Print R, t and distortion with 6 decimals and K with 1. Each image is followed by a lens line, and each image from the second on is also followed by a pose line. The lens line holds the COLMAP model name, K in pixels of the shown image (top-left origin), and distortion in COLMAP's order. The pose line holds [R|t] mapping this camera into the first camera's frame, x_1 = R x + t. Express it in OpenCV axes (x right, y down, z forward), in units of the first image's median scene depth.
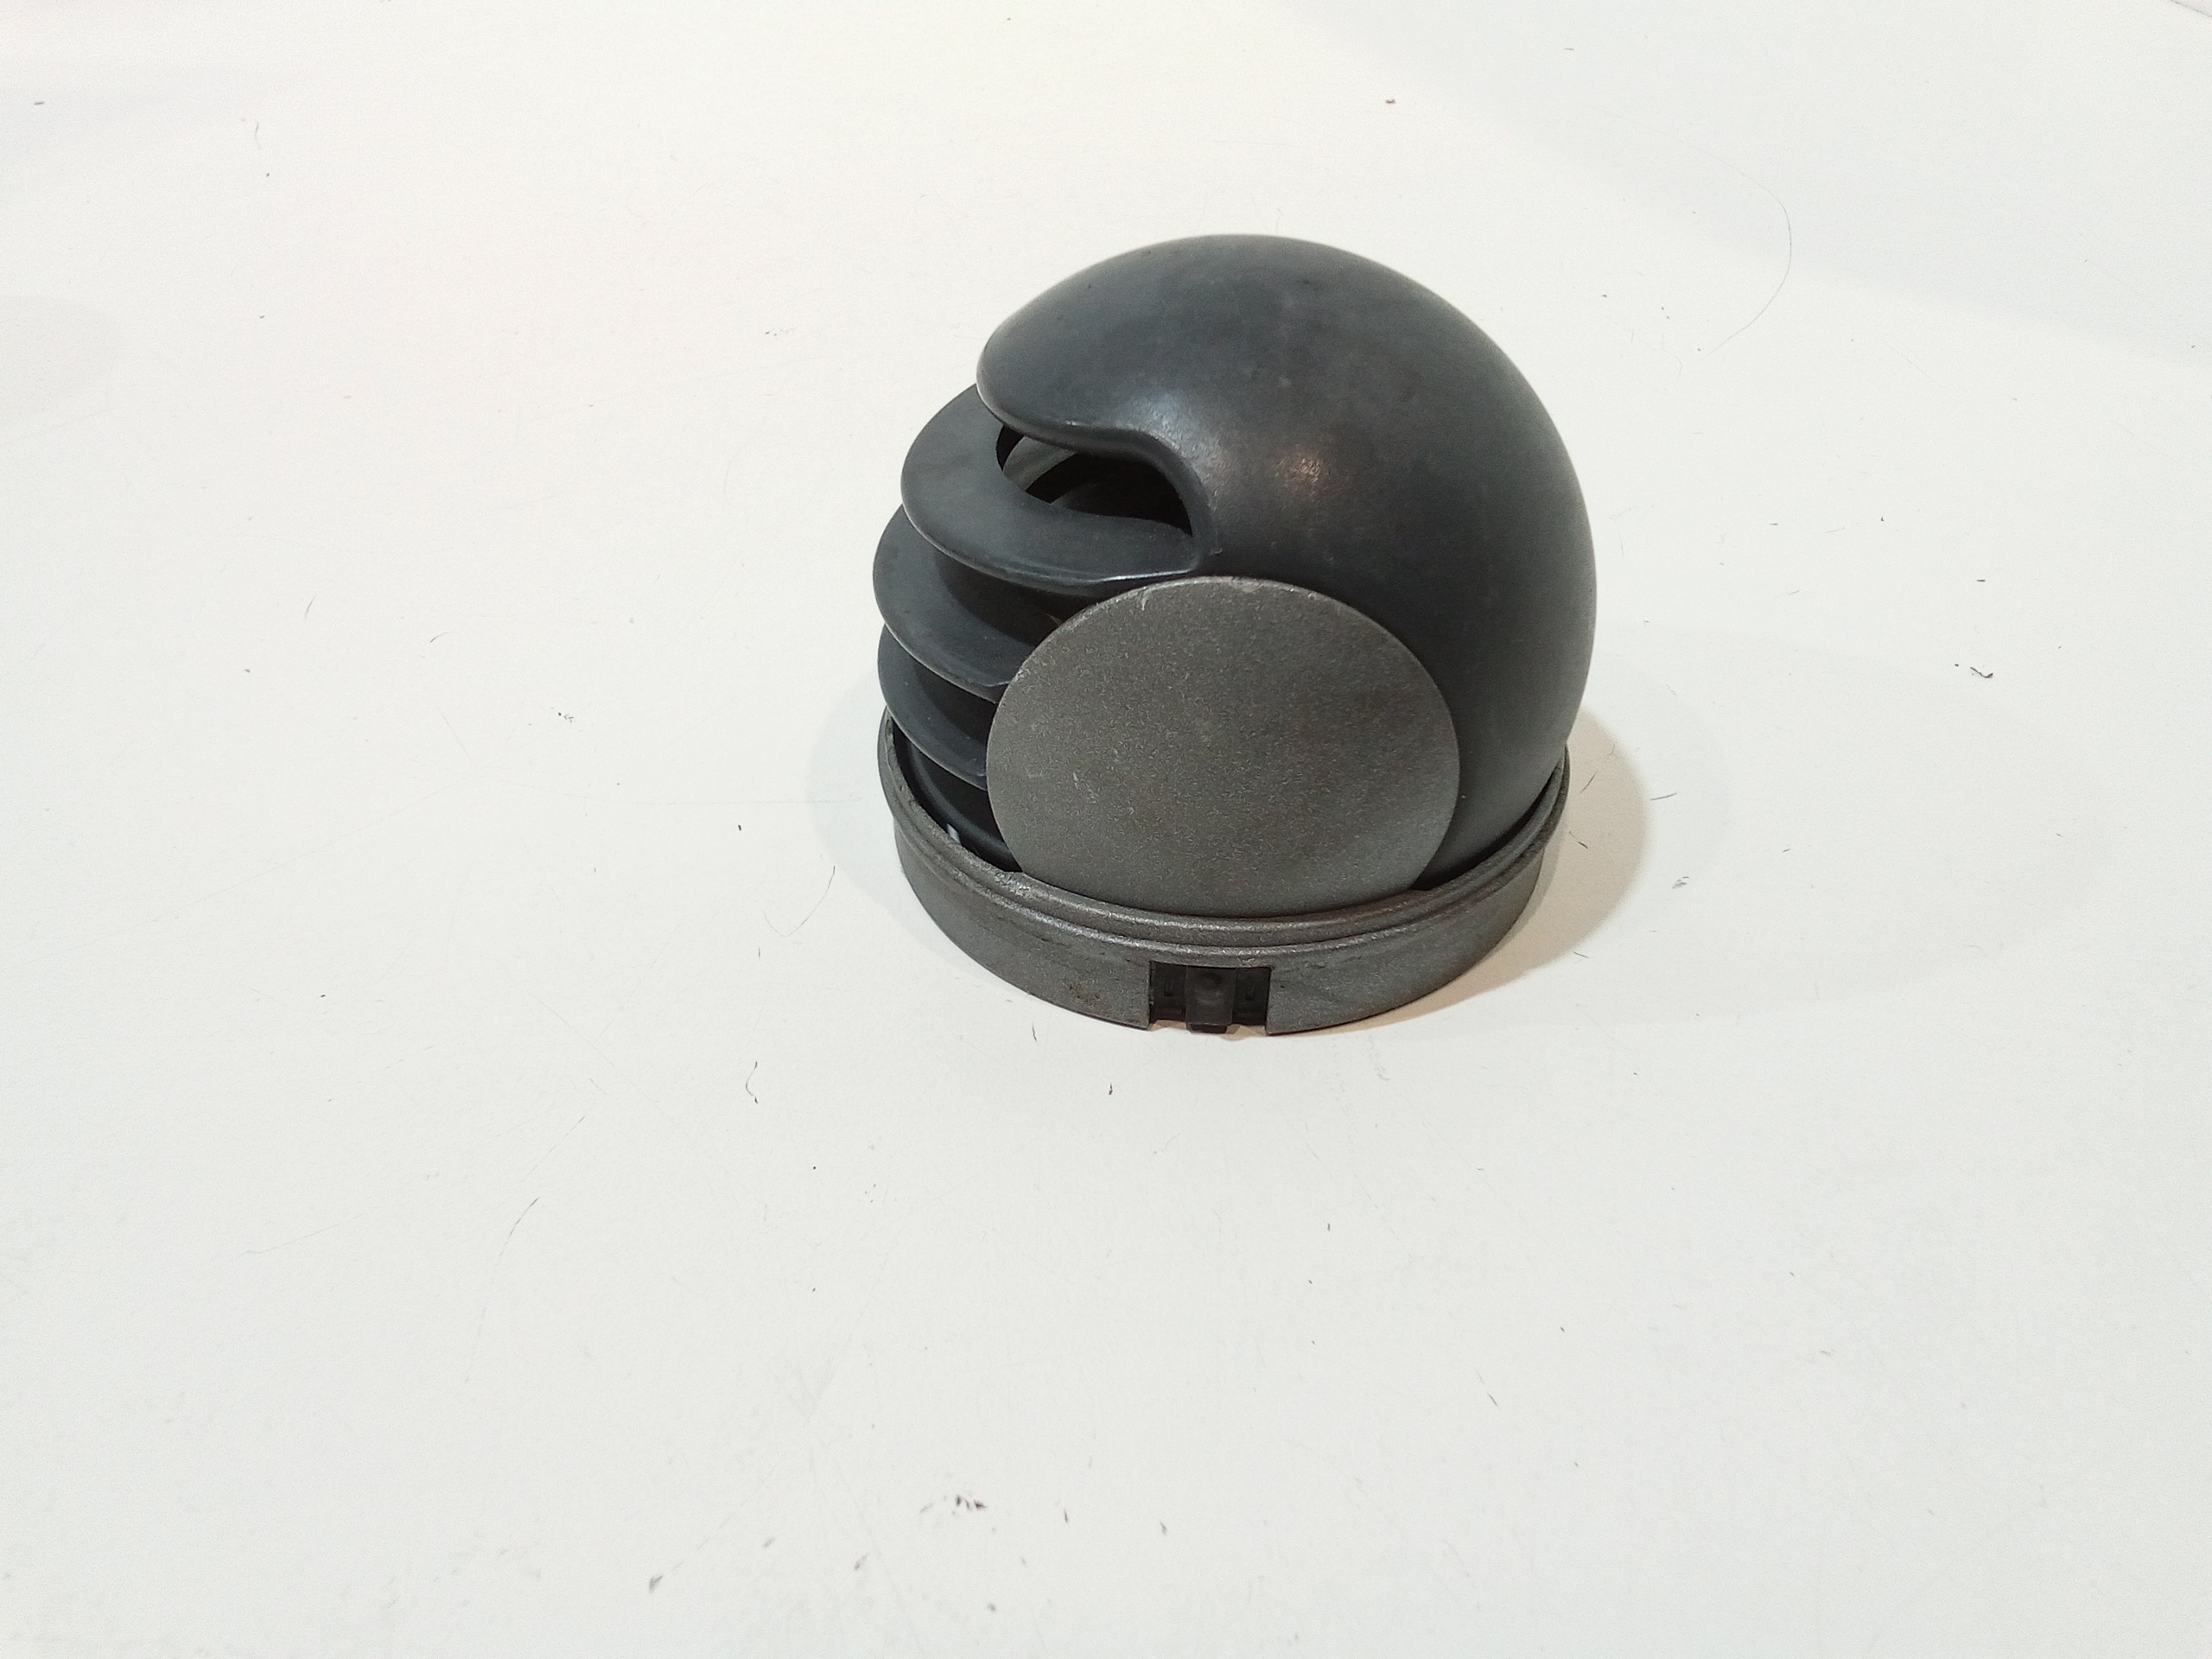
lens RADIAL K [[1406.8, 0, 1106.0], [0, 1406.8, 829.5], [0, 0, 1]] dist [0.149413, -0.001334]
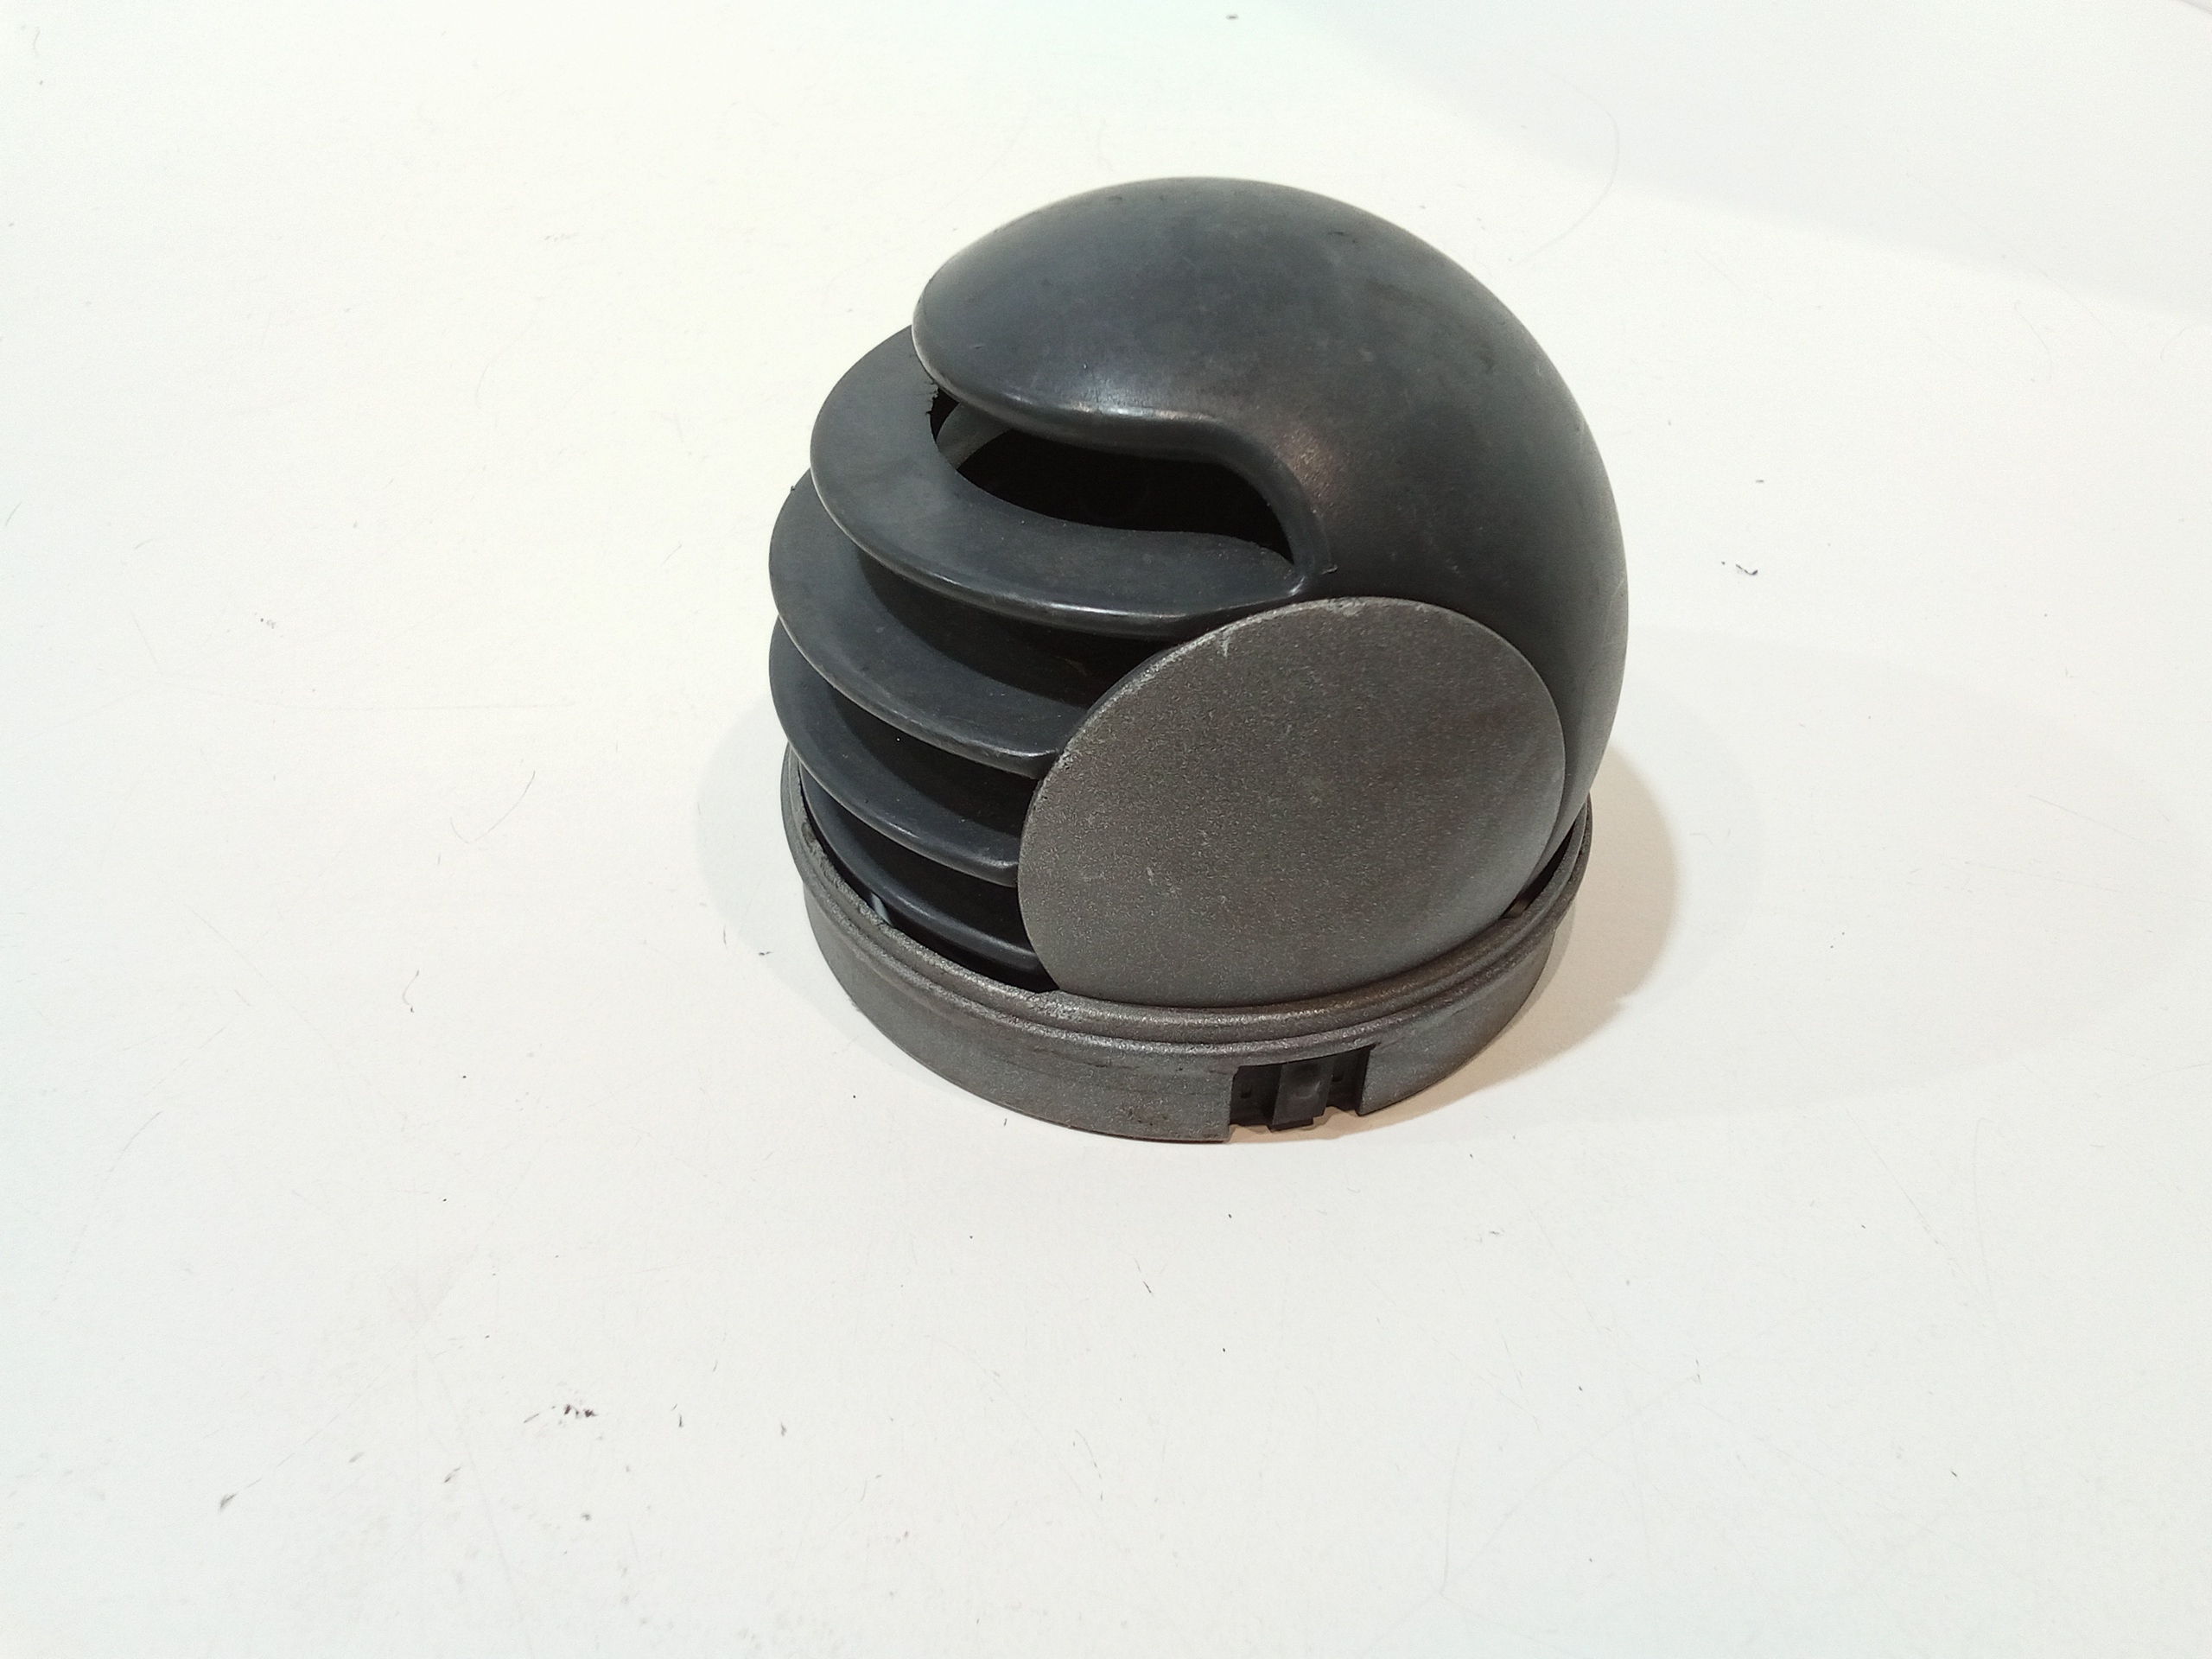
lens RADIAL K [[1406.8, 0, 1106.0], [0, 1406.8, 829.5], [0, 0, 1]] dist [0.149413, -0.001334]
pose [[0.954405, -0.180711, 0.237602, -0.236570], [0.175521, 0.983536, 0.043005, -0.101850], [-0.241462, 0.000660, 0.970410, 0.236011]]
